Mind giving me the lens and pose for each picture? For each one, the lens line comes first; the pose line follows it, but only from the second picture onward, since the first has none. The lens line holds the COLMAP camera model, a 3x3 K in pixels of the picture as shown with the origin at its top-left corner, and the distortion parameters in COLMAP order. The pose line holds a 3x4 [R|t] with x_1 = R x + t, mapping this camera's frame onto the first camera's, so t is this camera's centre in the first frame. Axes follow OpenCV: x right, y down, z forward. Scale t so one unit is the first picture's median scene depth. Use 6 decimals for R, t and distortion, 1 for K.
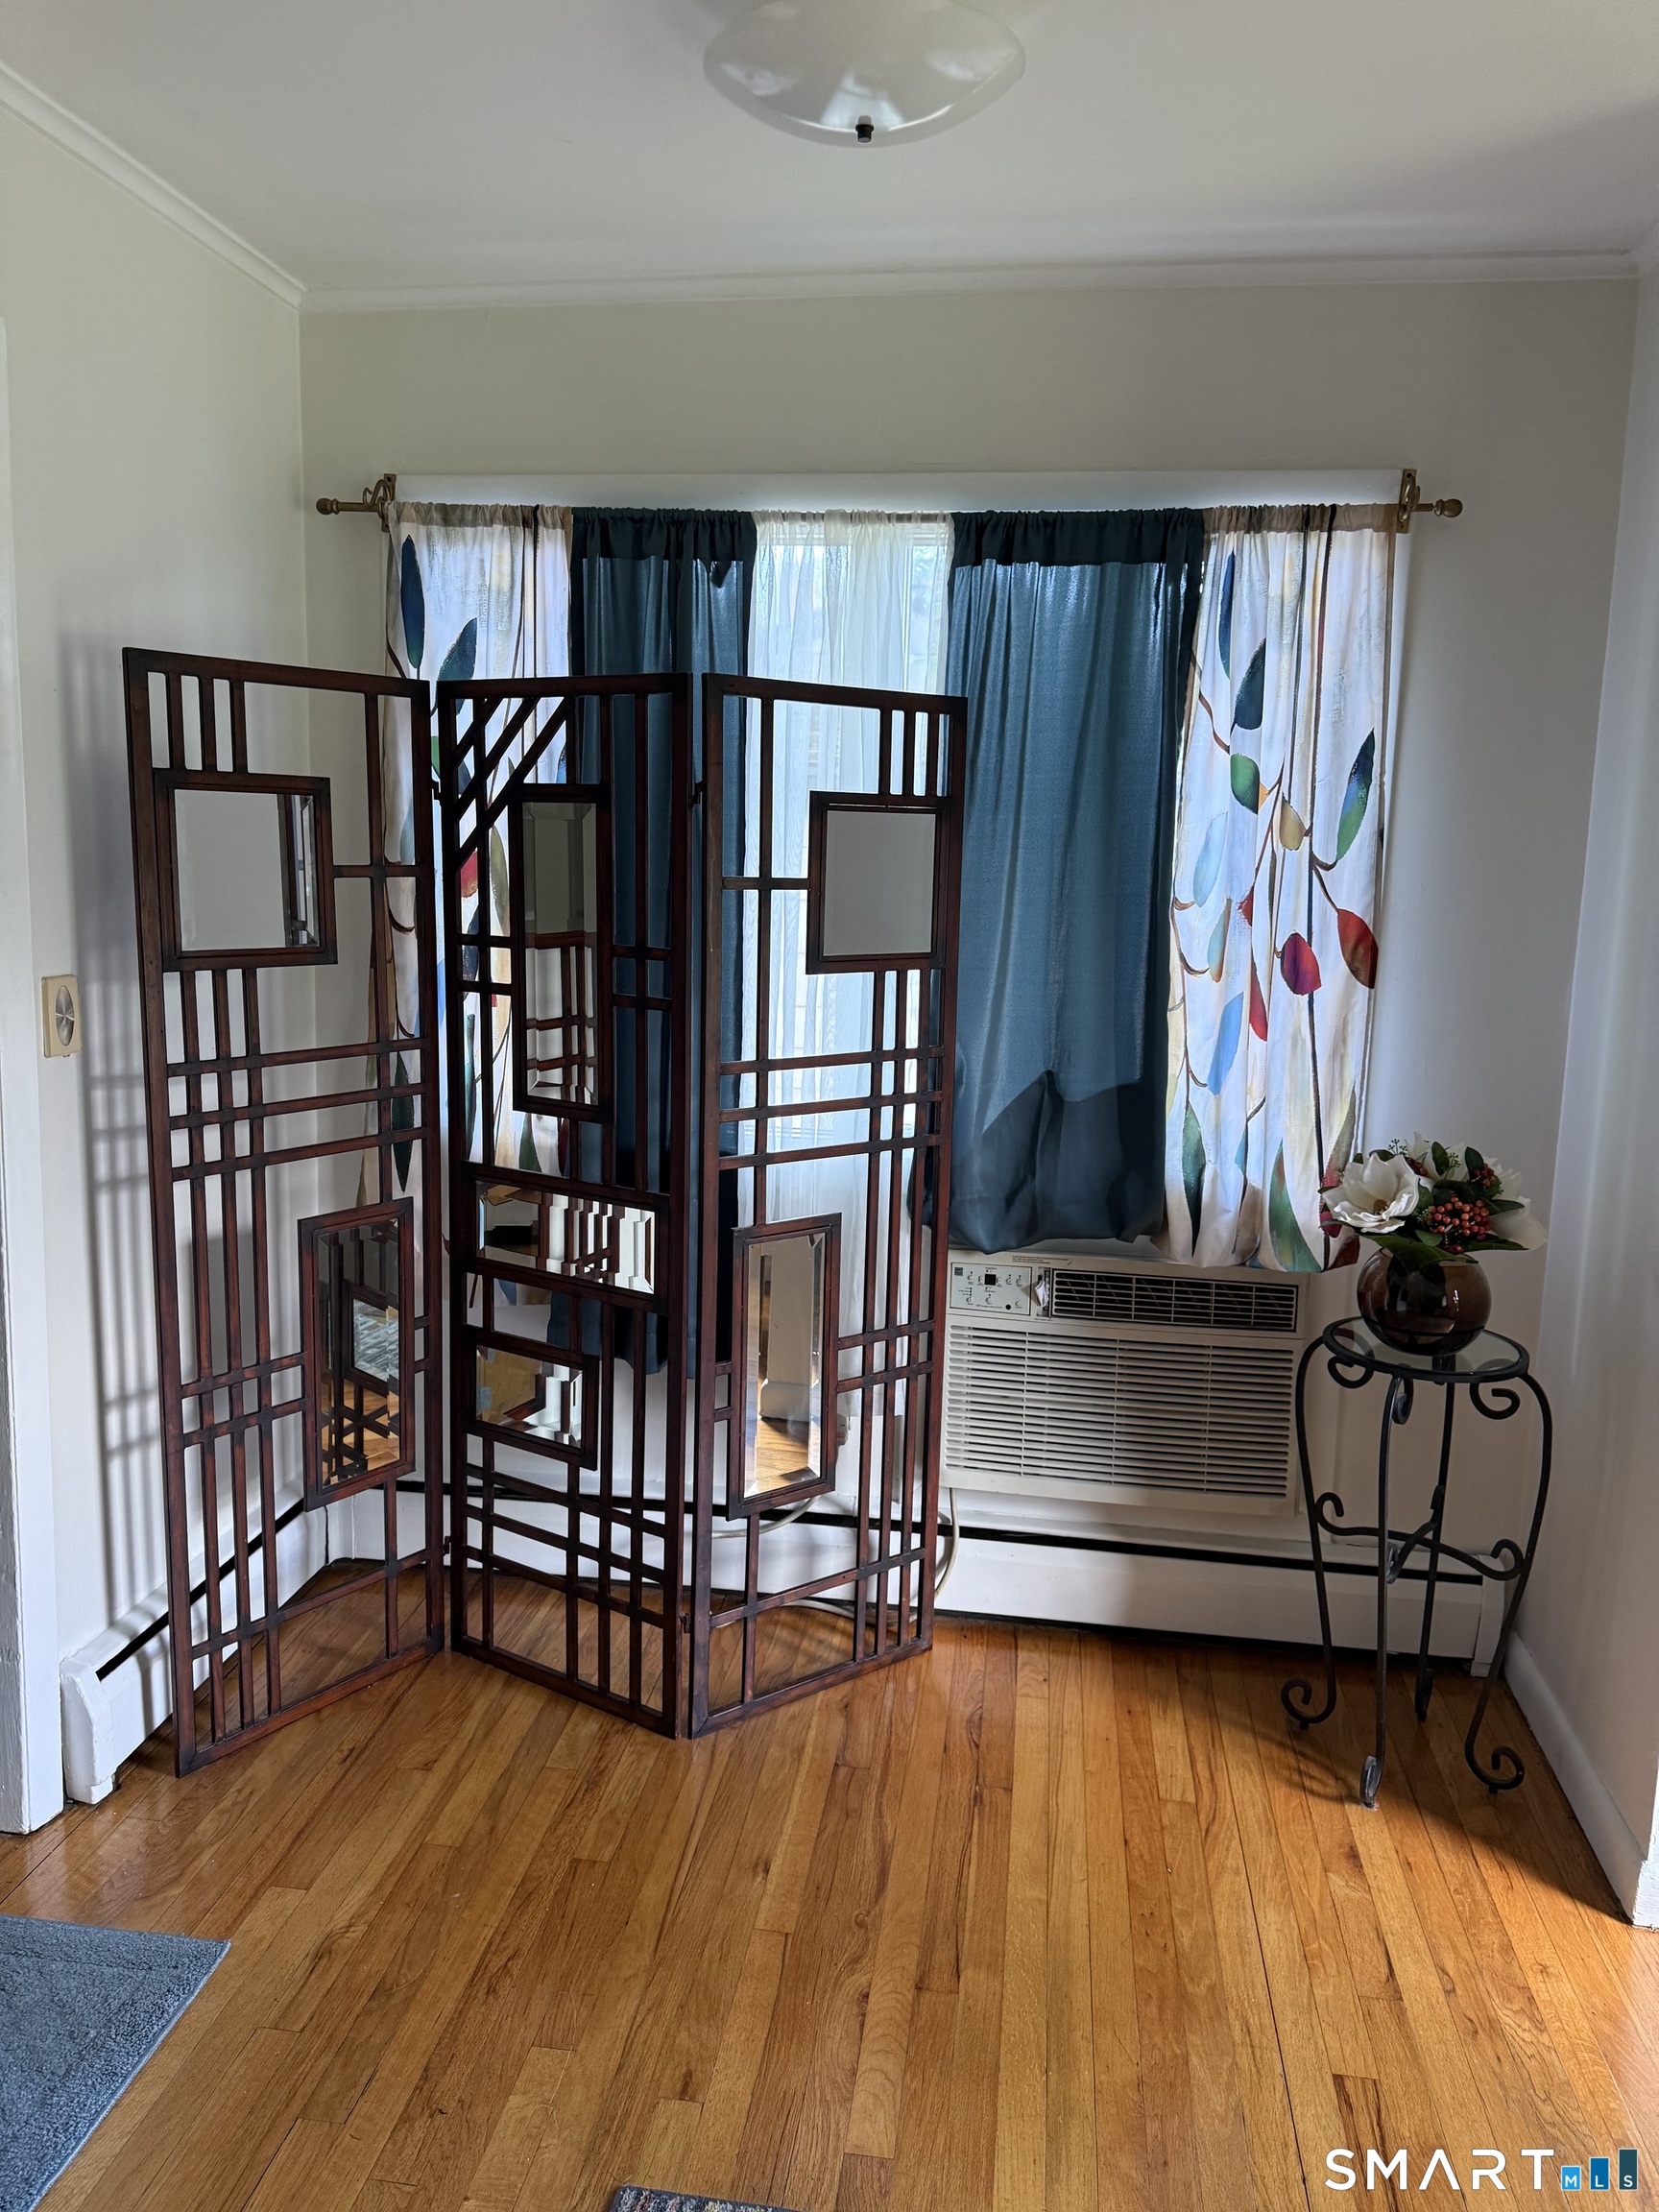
lens RADIAL K [[1538.5, 0, 826.7], [0, 1538.5, 1072.7], [0, 0, 1]] dist [0.128085, -0.247811]
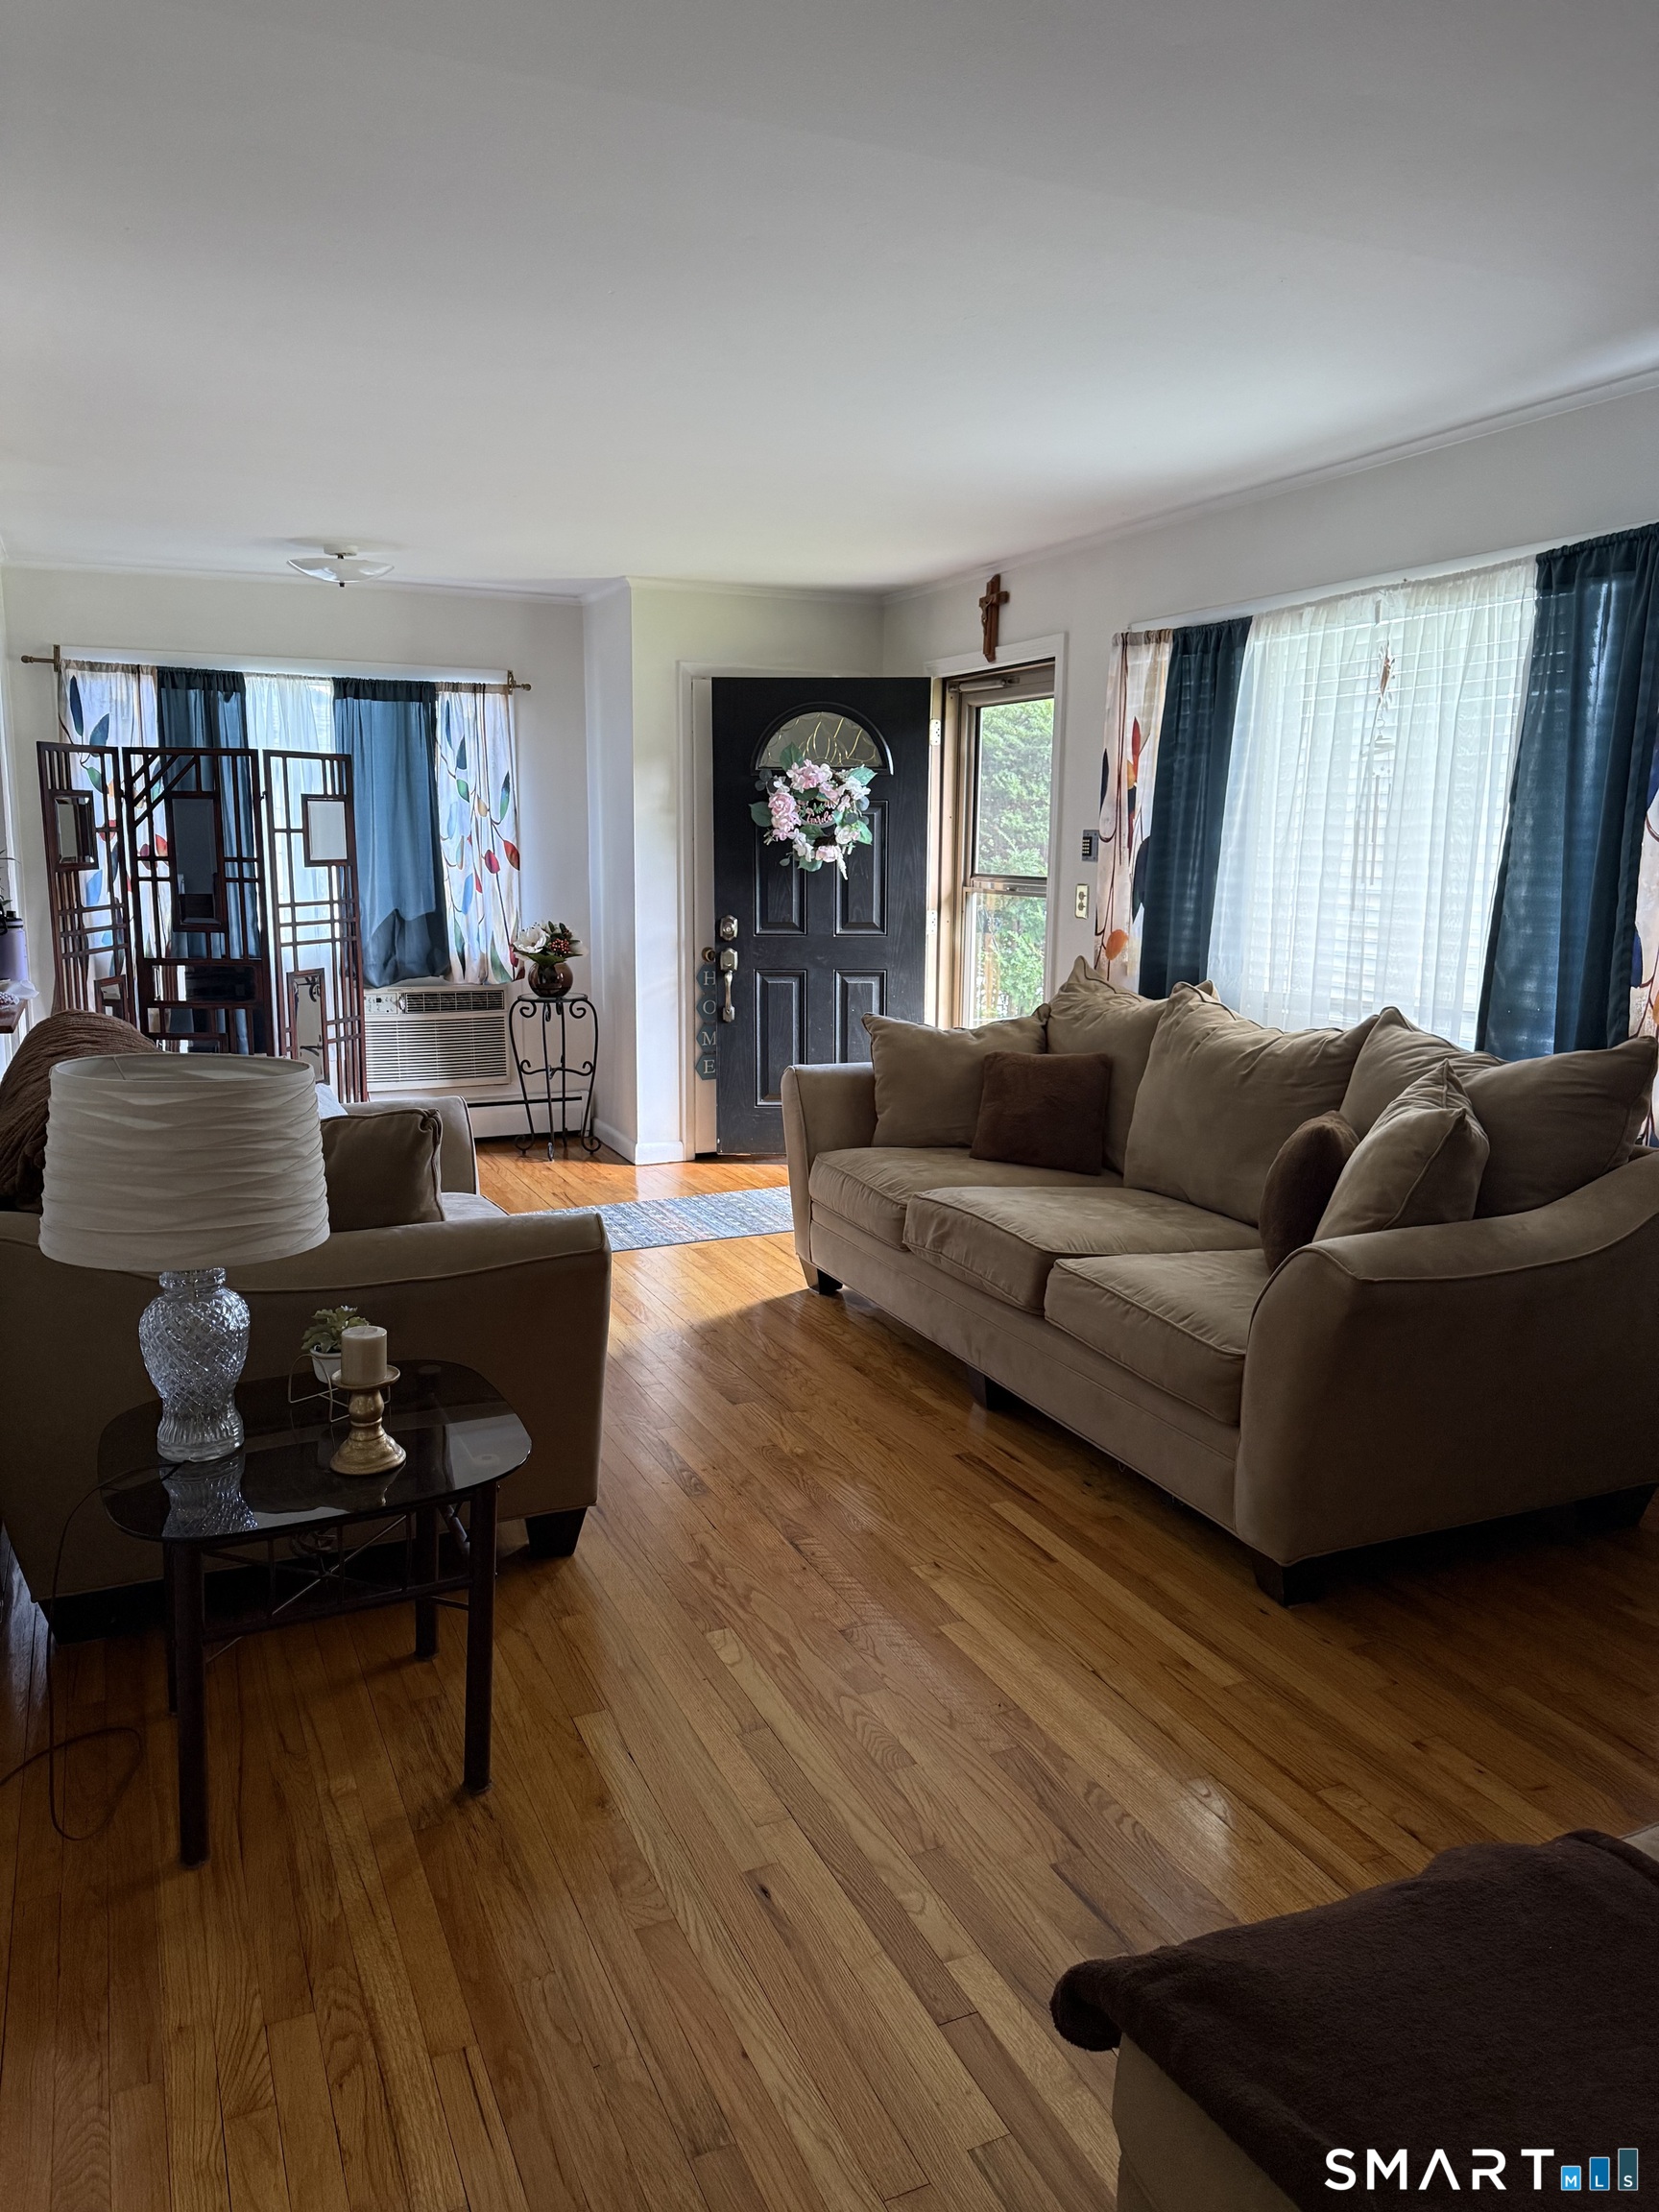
lens RADIAL K [[1558.6, 0, 839.7], [0, 1558.6, 1114.6], [0, 0, 1]] dist [0.136134, -0.262707]
pose [[0.836889, -0.112559, 0.535675, -0.656587], [0.090898, 0.993619, 0.066774, 0.225109], [-0.539773, -0.007190, 0.841780, -1.509517]]
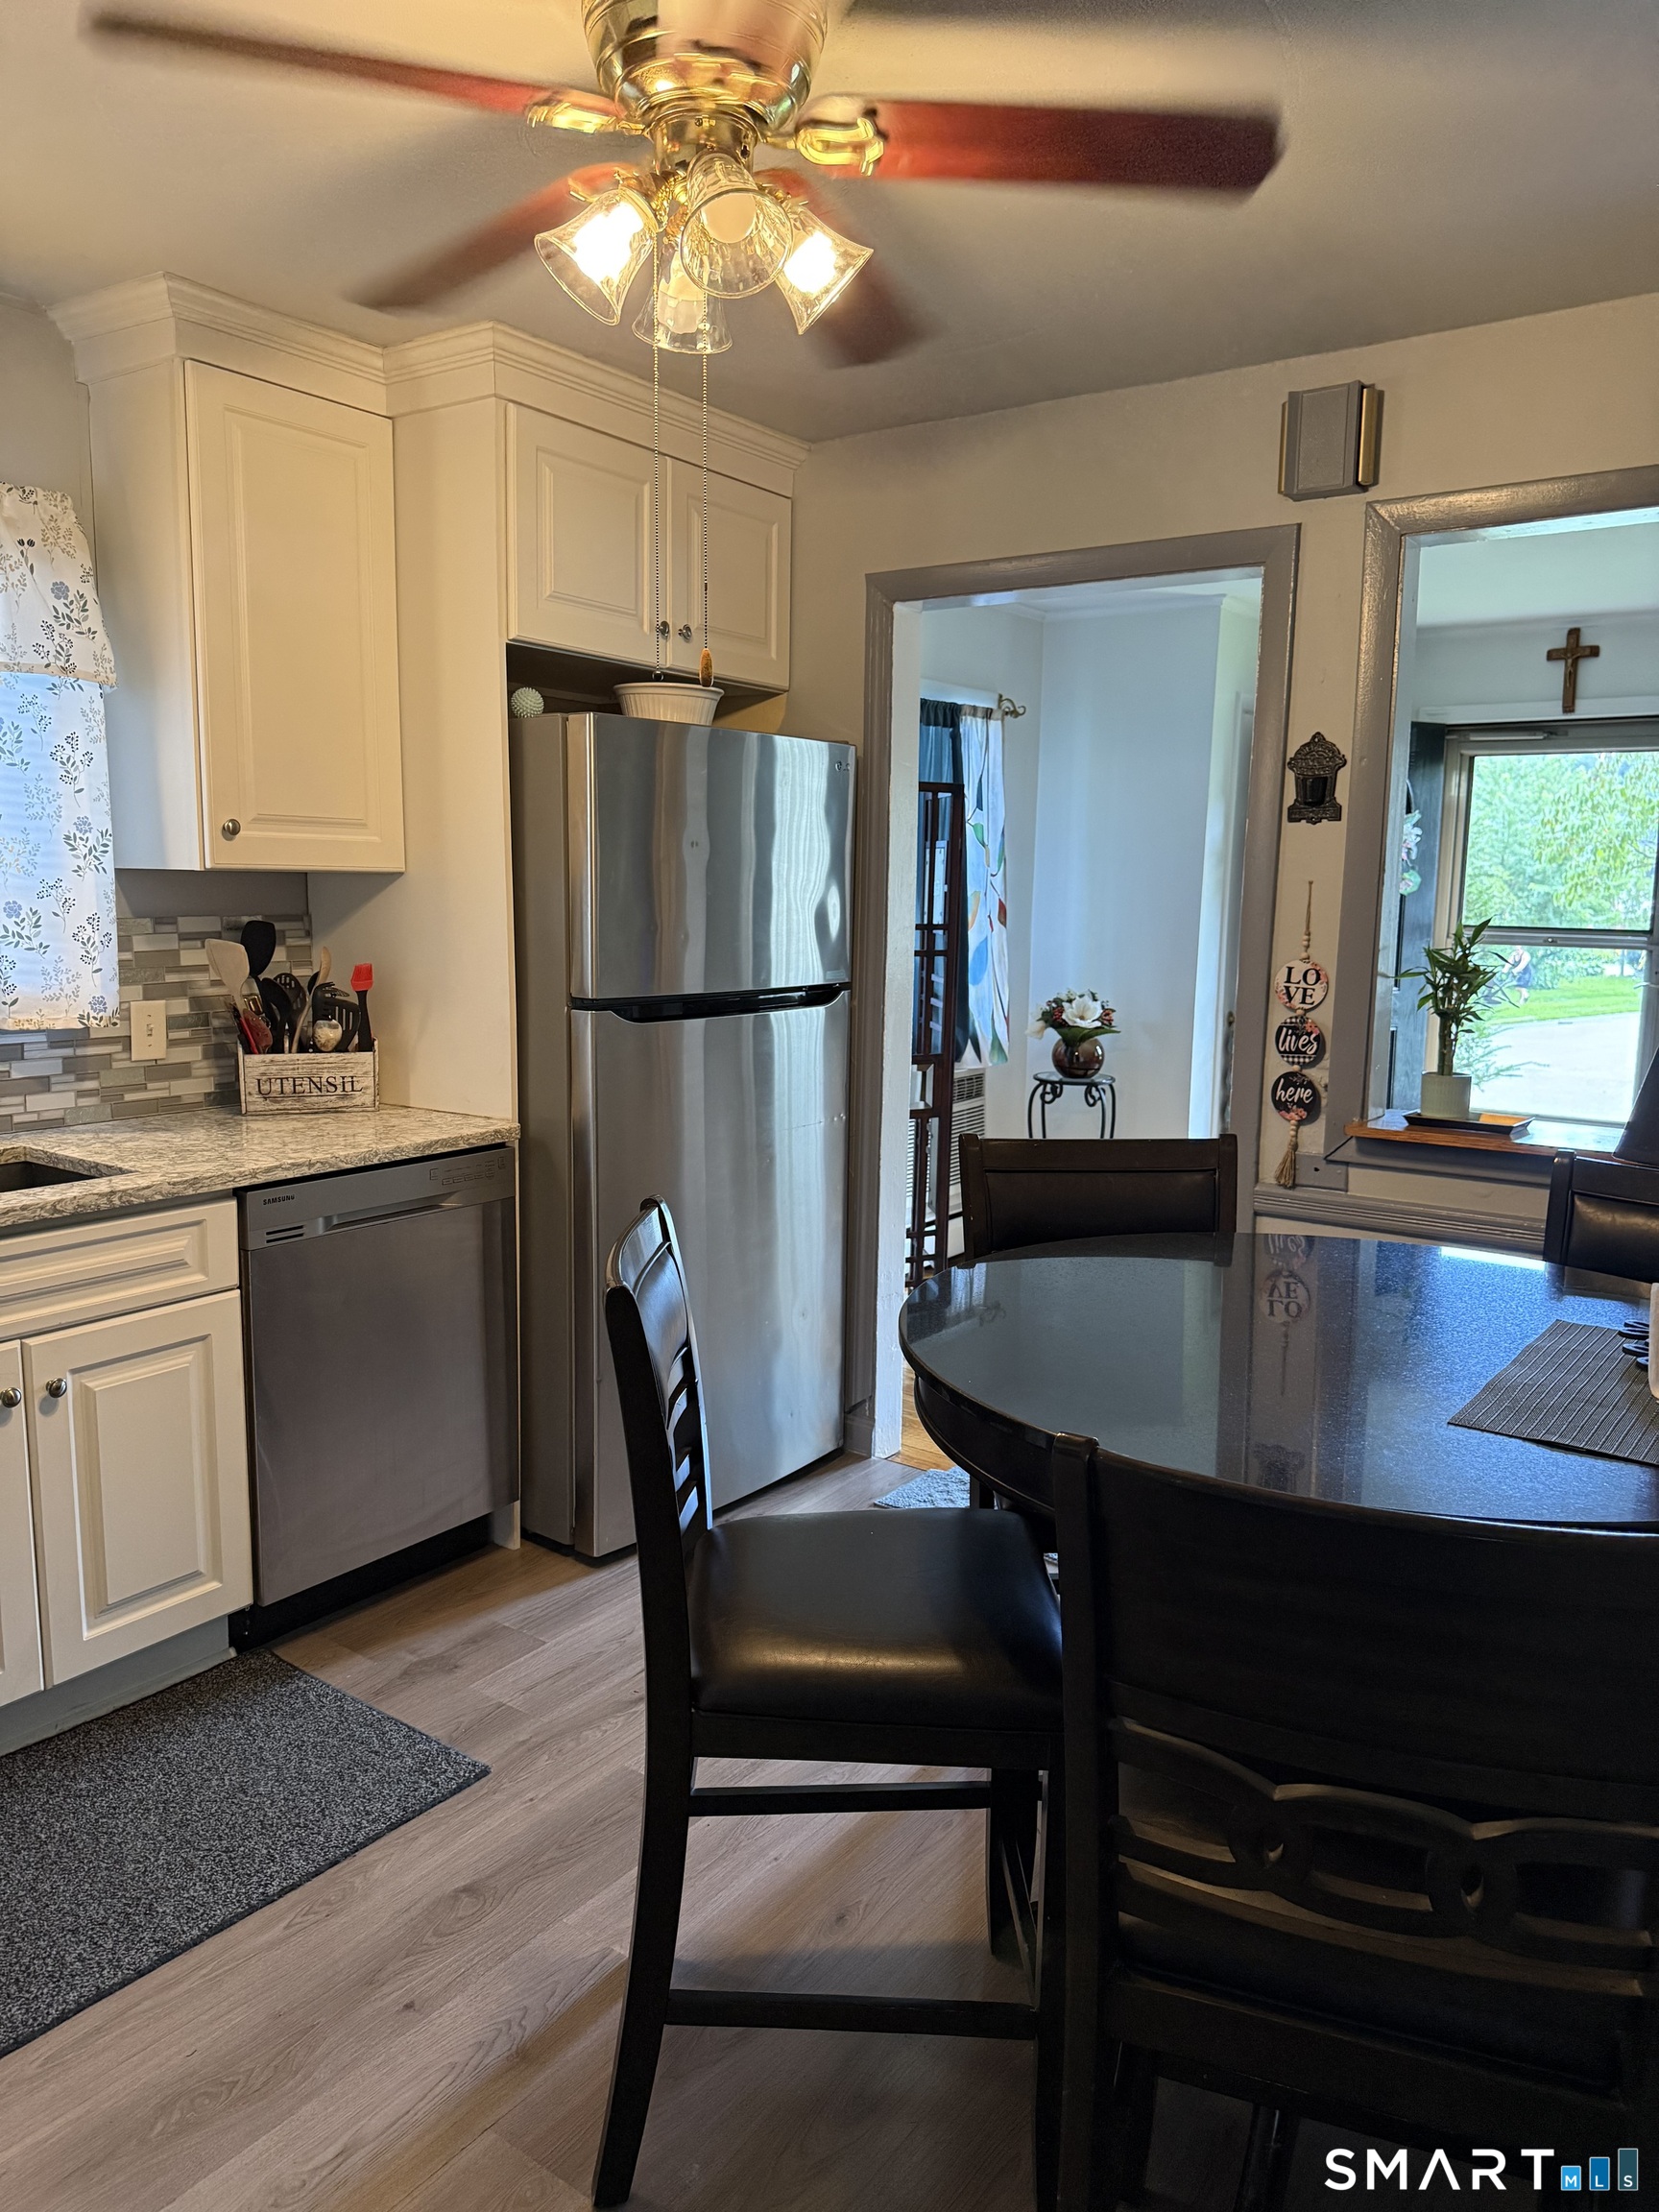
lens RADIAL K [[1579.8, 0, 782.8], [0, 1579.8, 1111.7], [0, 0, 1]] dist [0.022778, -0.023406]
pose [[0.472311, -0.152022, 0.868223, -1.758644], [0.128438, 0.986371, 0.102839, -0.071634], [-0.872024, 0.062940, 0.485399, 0.216024]]
